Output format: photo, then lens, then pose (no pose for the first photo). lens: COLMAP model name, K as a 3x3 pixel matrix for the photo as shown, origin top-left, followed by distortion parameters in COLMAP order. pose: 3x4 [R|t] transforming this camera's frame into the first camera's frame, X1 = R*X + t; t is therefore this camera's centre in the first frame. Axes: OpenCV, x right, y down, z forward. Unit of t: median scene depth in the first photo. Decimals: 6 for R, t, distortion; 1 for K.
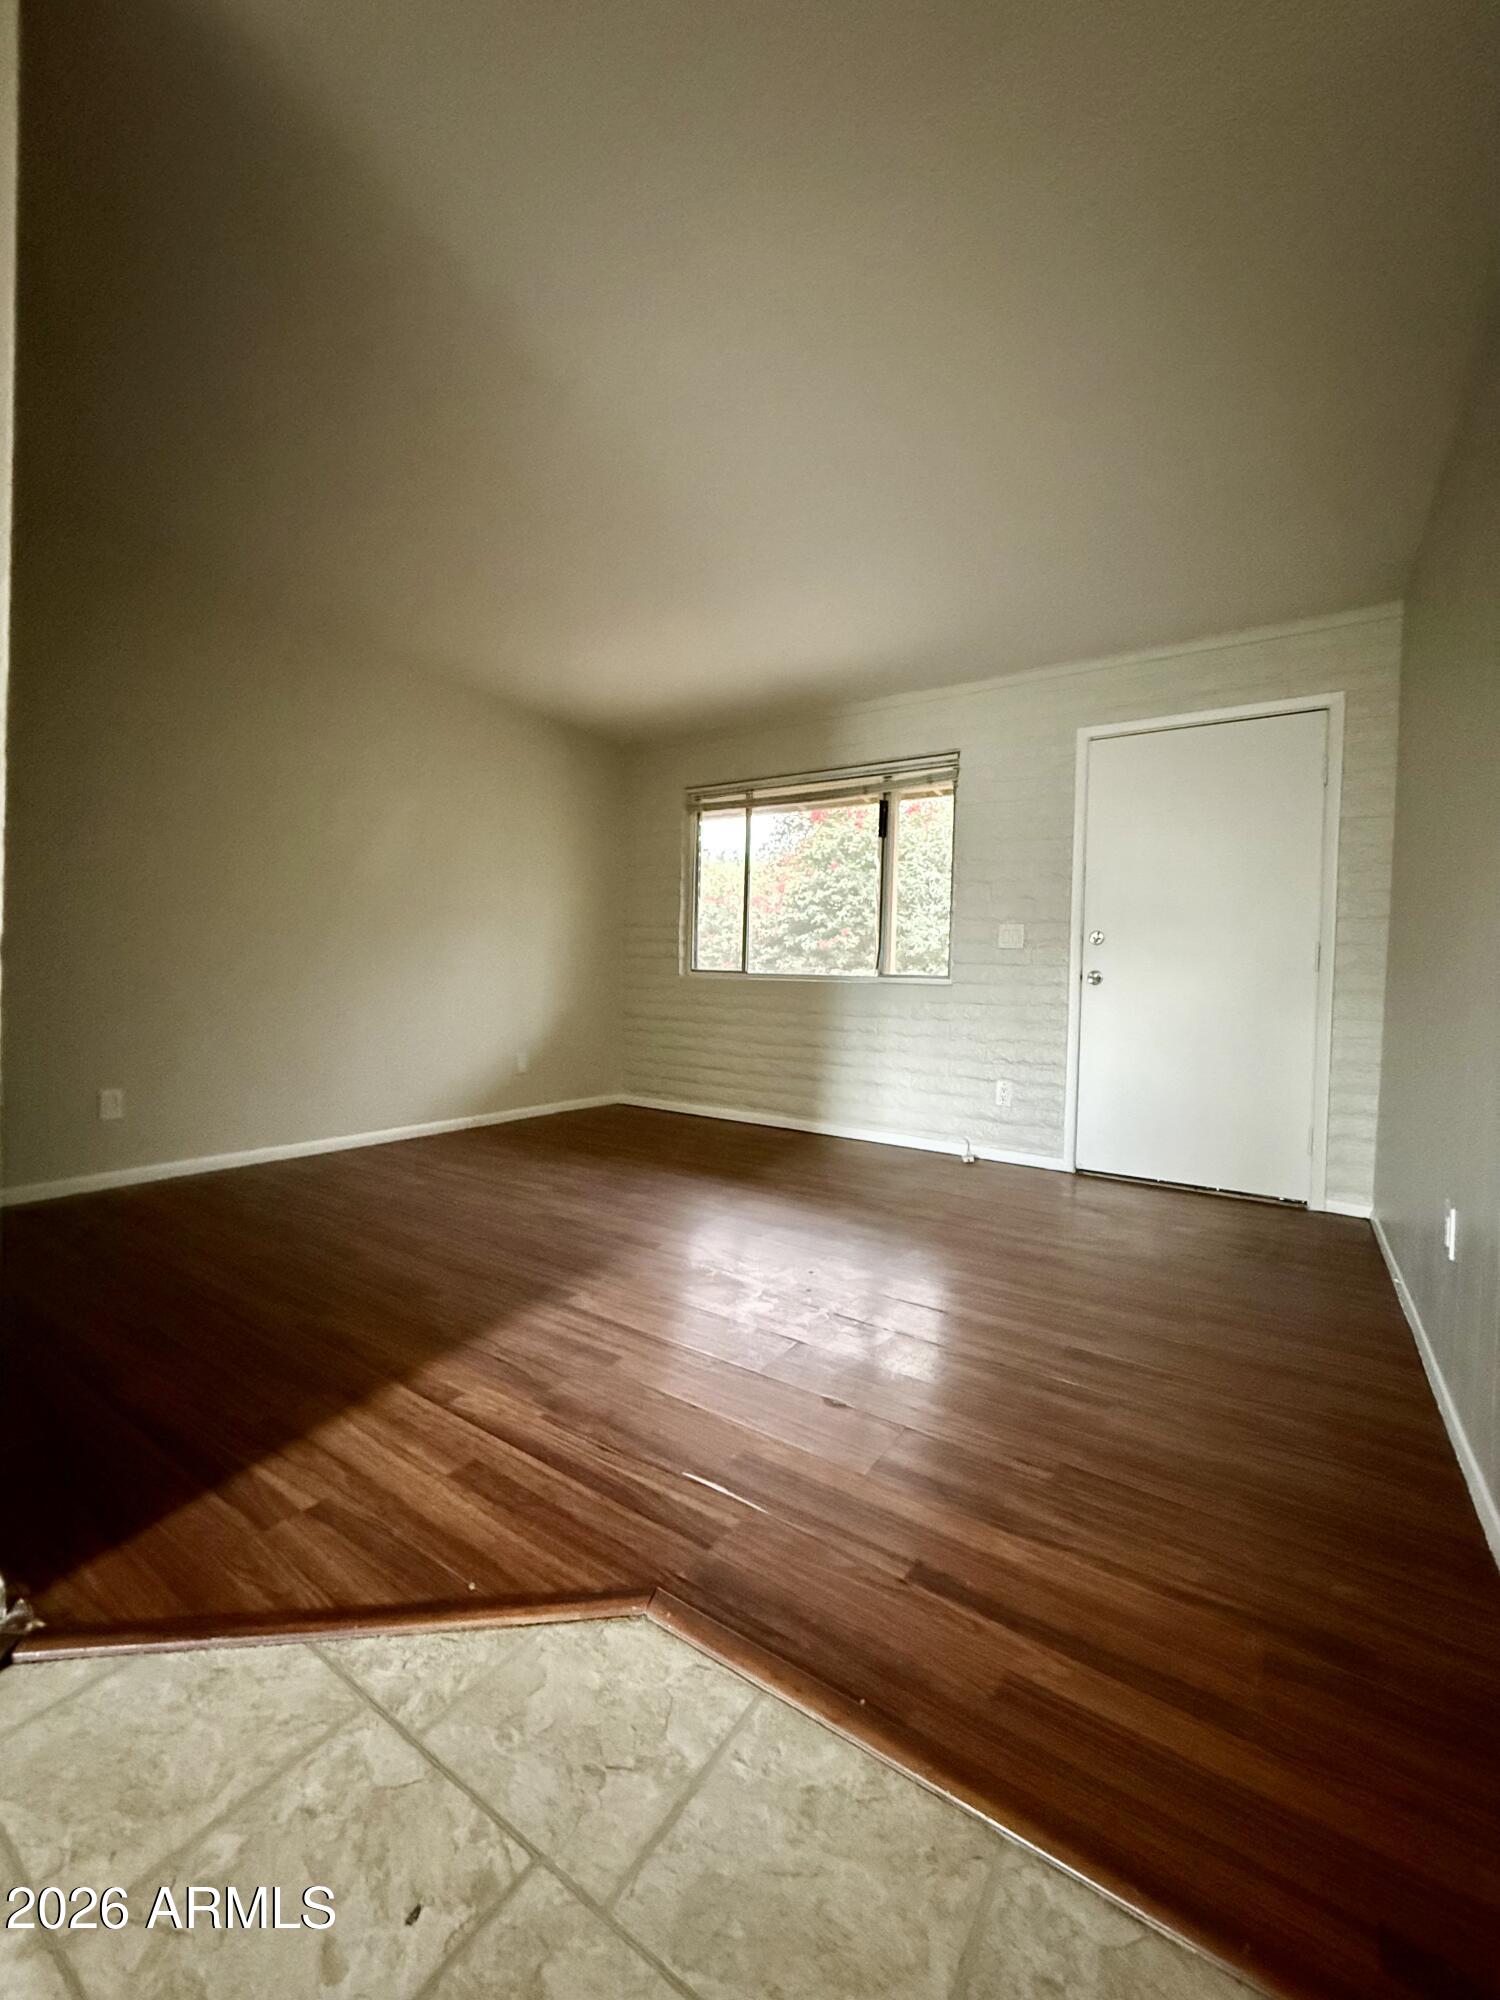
lens RADIAL K [[791.2, 0, 755.0], [0, 791.2, 995.6], [0, 0, 1]] dist [-0.001800, 0.000313]
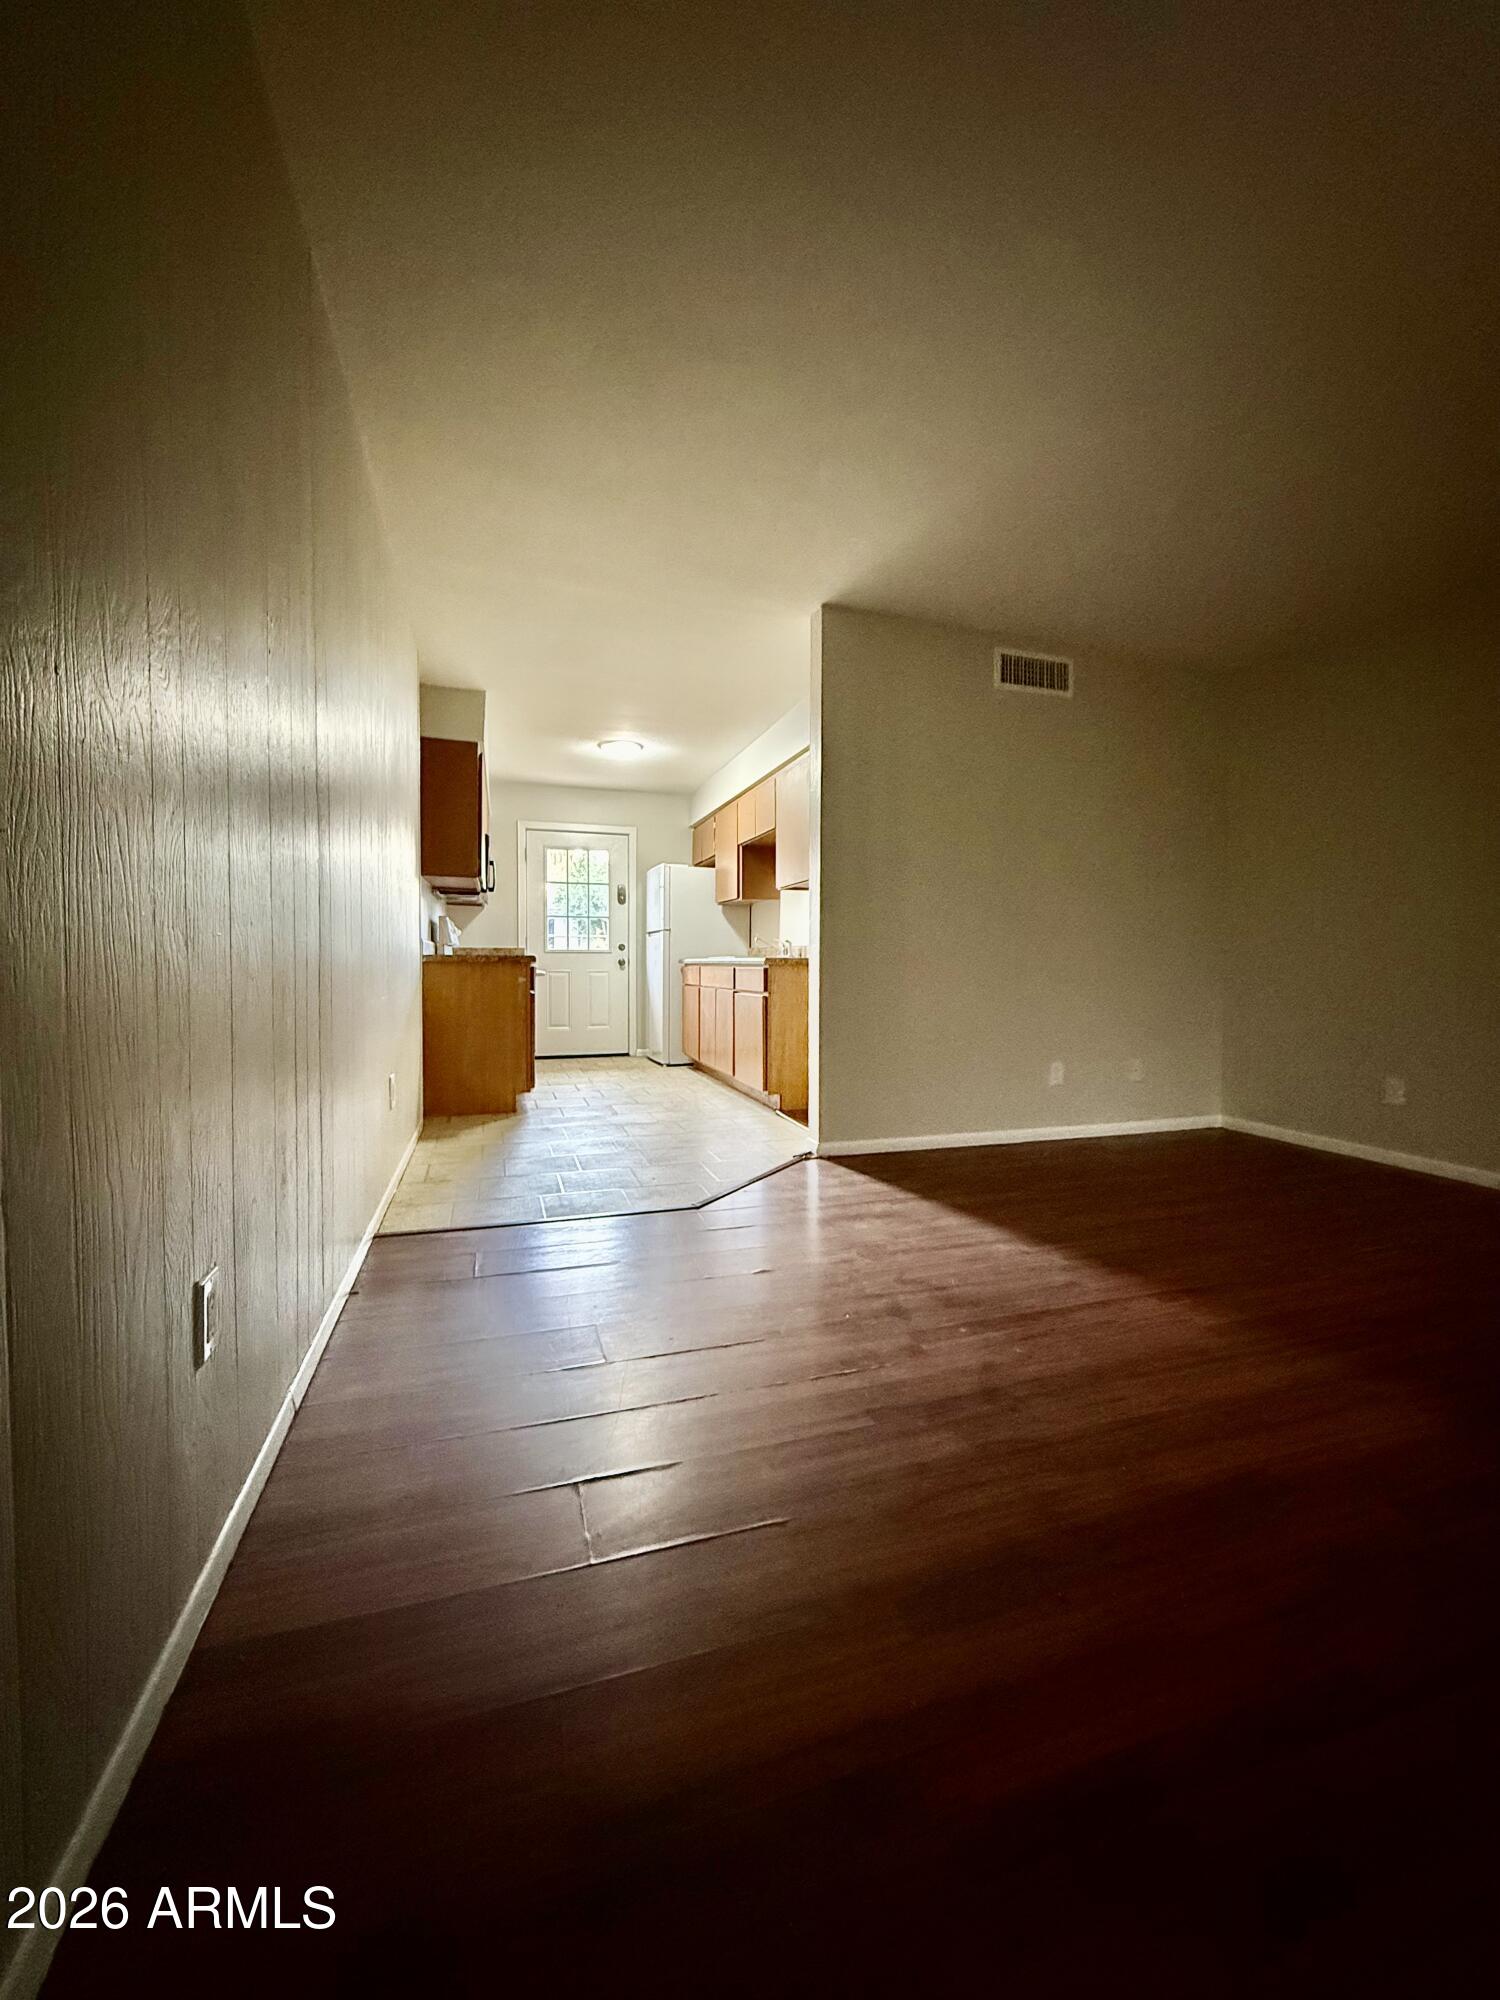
lens RADIAL K [[791.2, 0, 761.7], [0, 791.2, 992.1], [0, 0, 1]] dist [-0.001800, 0.000313]
pose [[-0.621793, -0.009190, -0.783128, 0.778041], [-0.018920, 0.999816, 0.003290, 0.003734], [0.782953, 0.016862, -0.621852, 1.157714]]
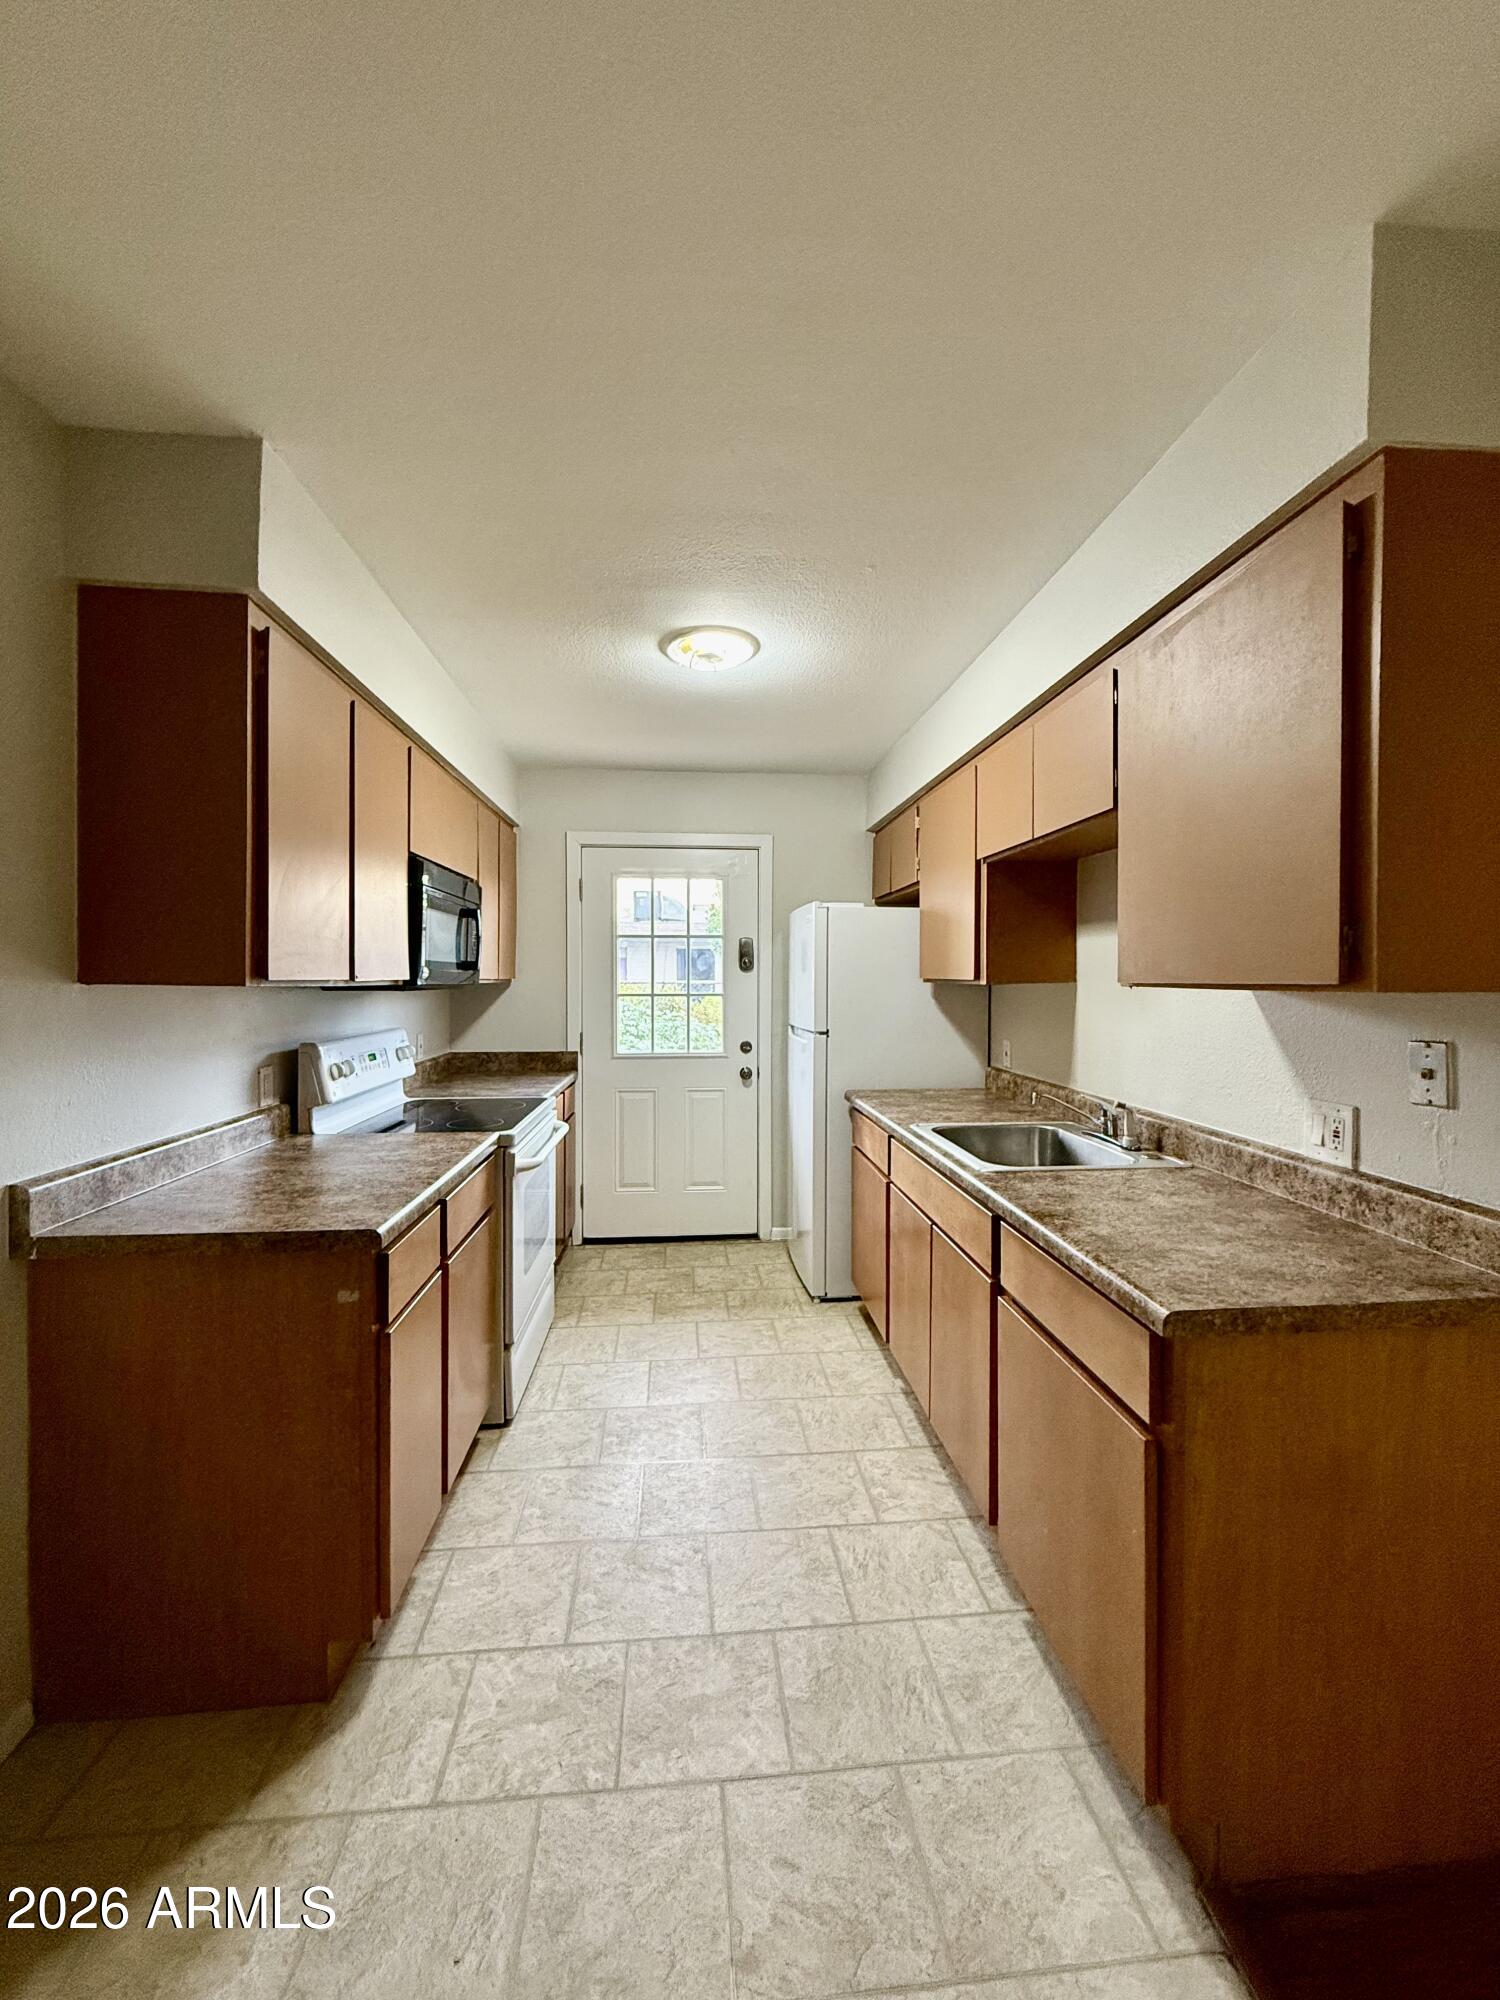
lens RADIAL K [[791.2, 0, 750.5], [0, 791.2, 989.2], [0, 0, 1]] dist [-0.001800, 0.000313]
pose [[-0.788635, -0.029767, -0.614140, 0.151831], [-0.026094, 0.999548, -0.014939, -0.155635], [0.614307, 0.004244, -0.789055, 0.556273]]
